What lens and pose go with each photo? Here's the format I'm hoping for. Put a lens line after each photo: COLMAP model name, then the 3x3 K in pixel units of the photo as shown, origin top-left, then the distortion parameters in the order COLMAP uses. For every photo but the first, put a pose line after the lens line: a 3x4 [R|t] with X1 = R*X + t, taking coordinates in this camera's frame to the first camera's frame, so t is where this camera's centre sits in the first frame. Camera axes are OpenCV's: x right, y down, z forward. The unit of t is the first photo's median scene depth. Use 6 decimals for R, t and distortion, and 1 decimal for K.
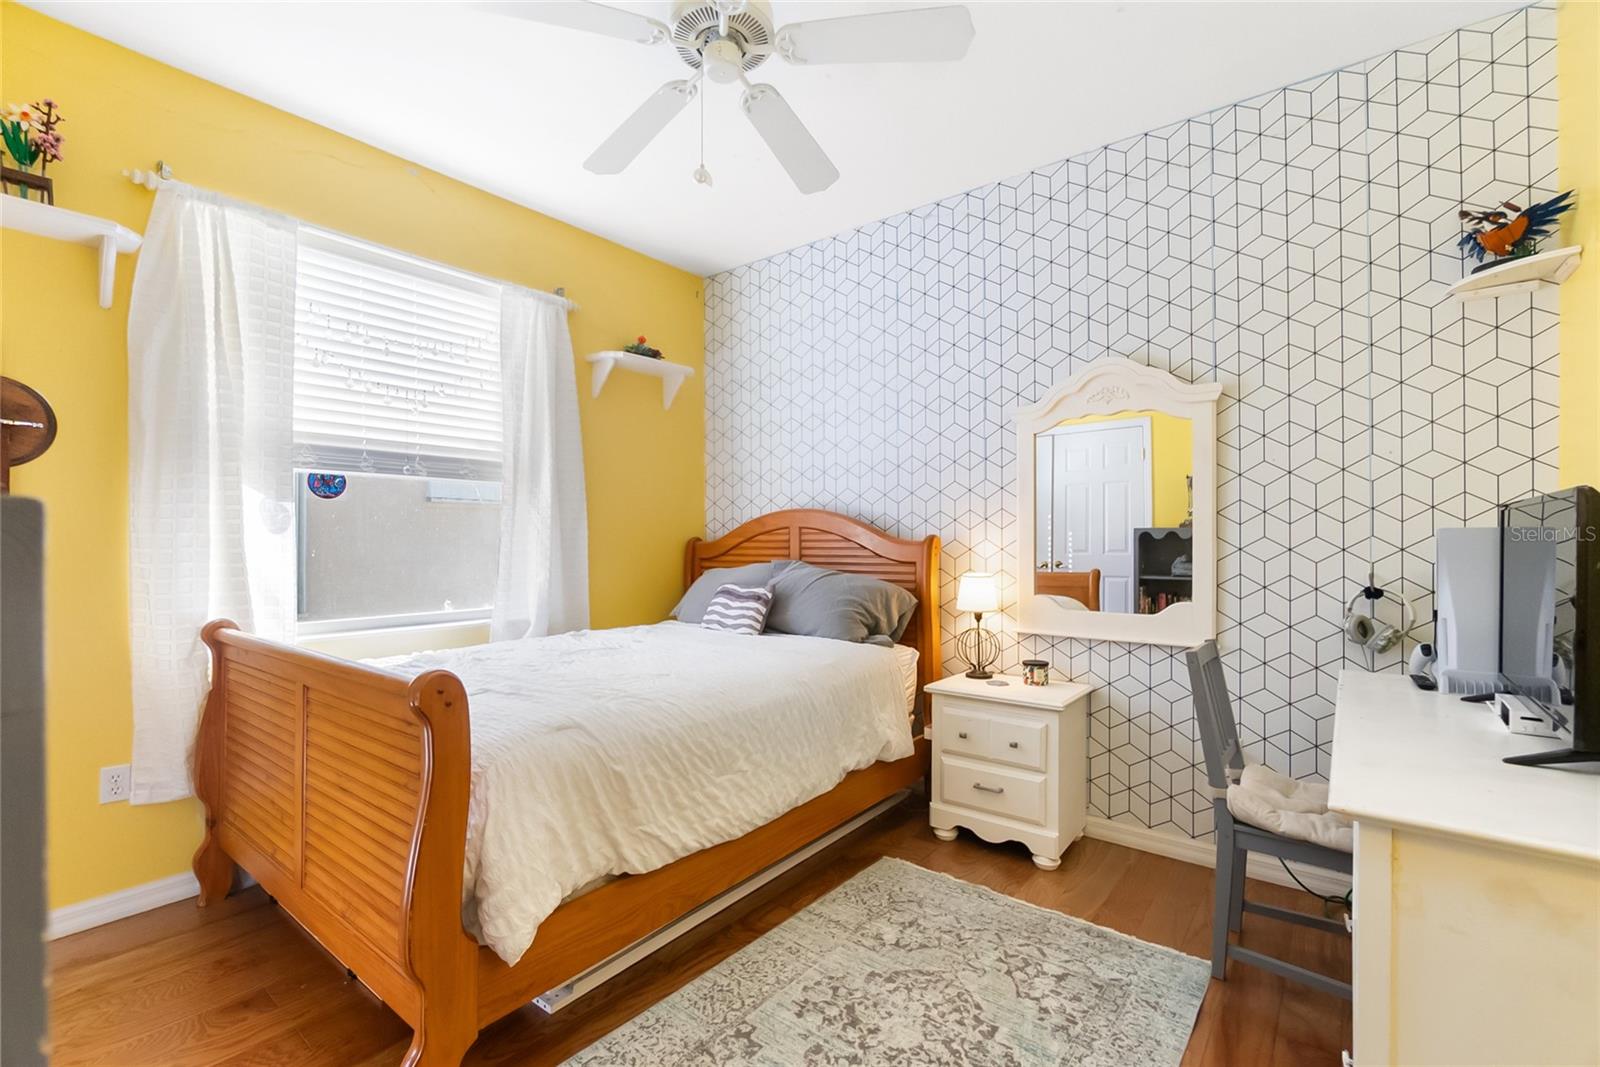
lens RADIAL K [[692.2, 0, 803.7], [0, 692.2, 536.1], [0, 0, 1]] dist [-0.006500, 0.000544]
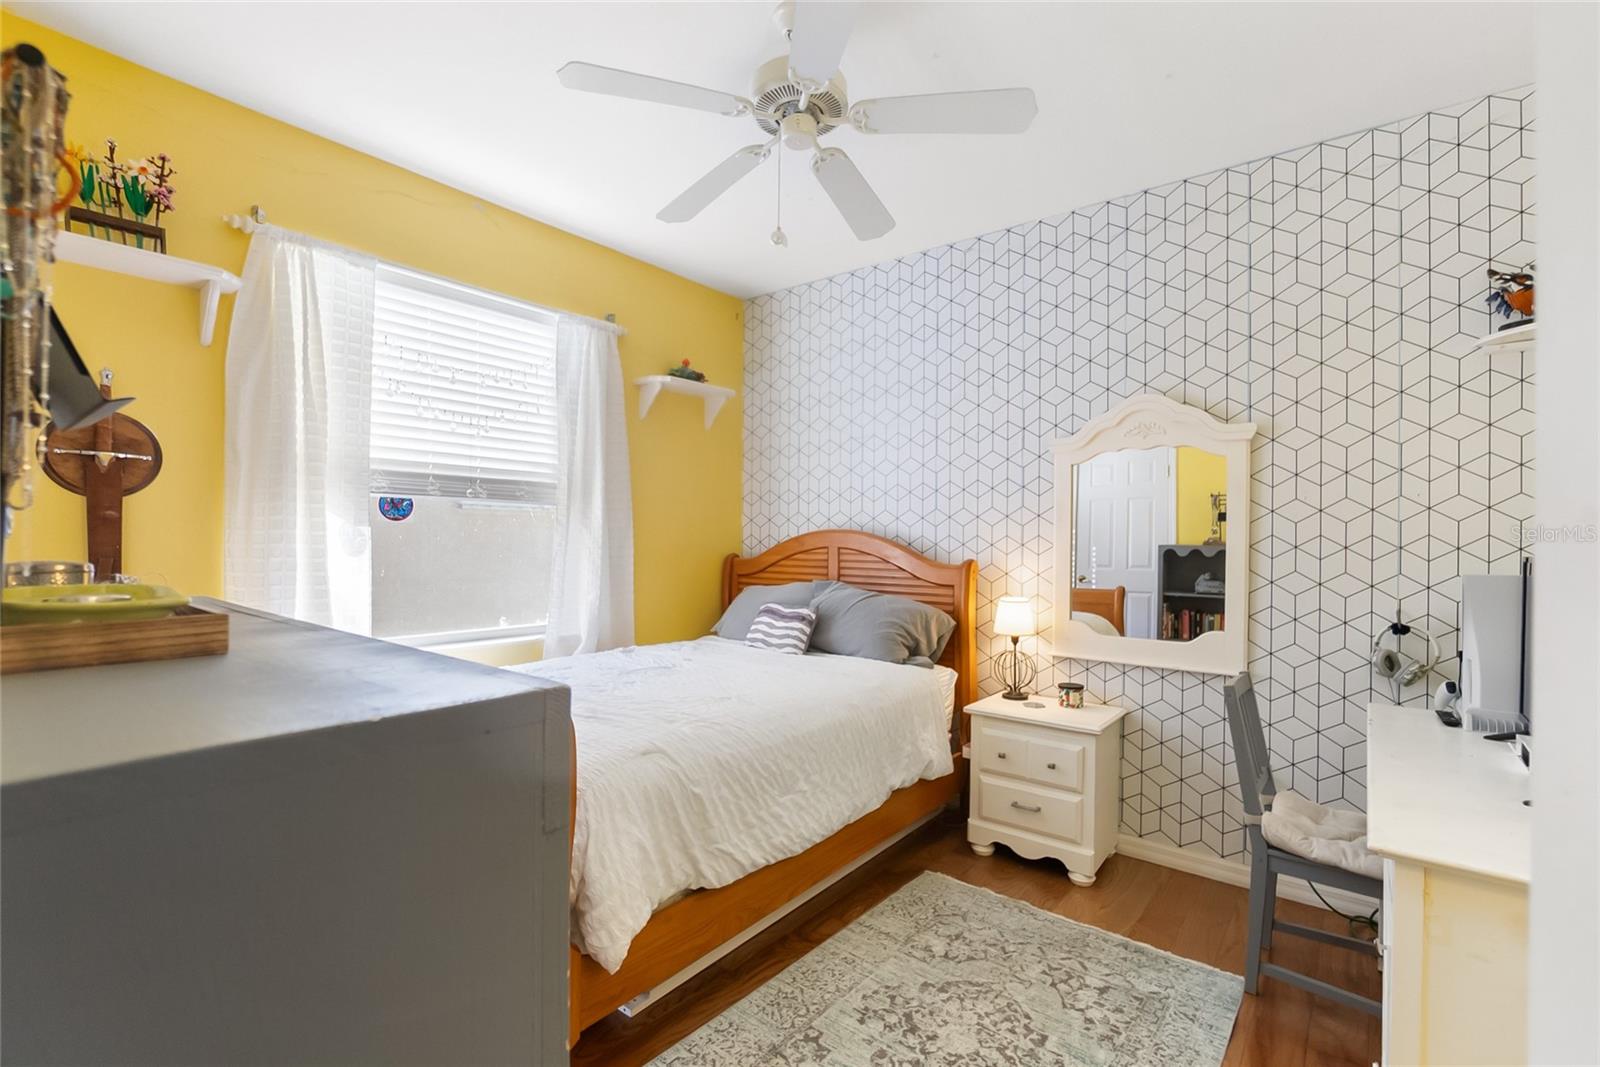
lens RADIAL K [[699.0, 0, 808.5], [0, 699.0, 536.1], [0, 0, 1]] dist [-0.006071, 0.000082]
pose [[0.999905, 0.012576, -0.005682, -0.068255], [-0.012571, 0.999921, 0.000919, -0.046220], [0.005694, -0.000847, 0.999983, -0.063243]]
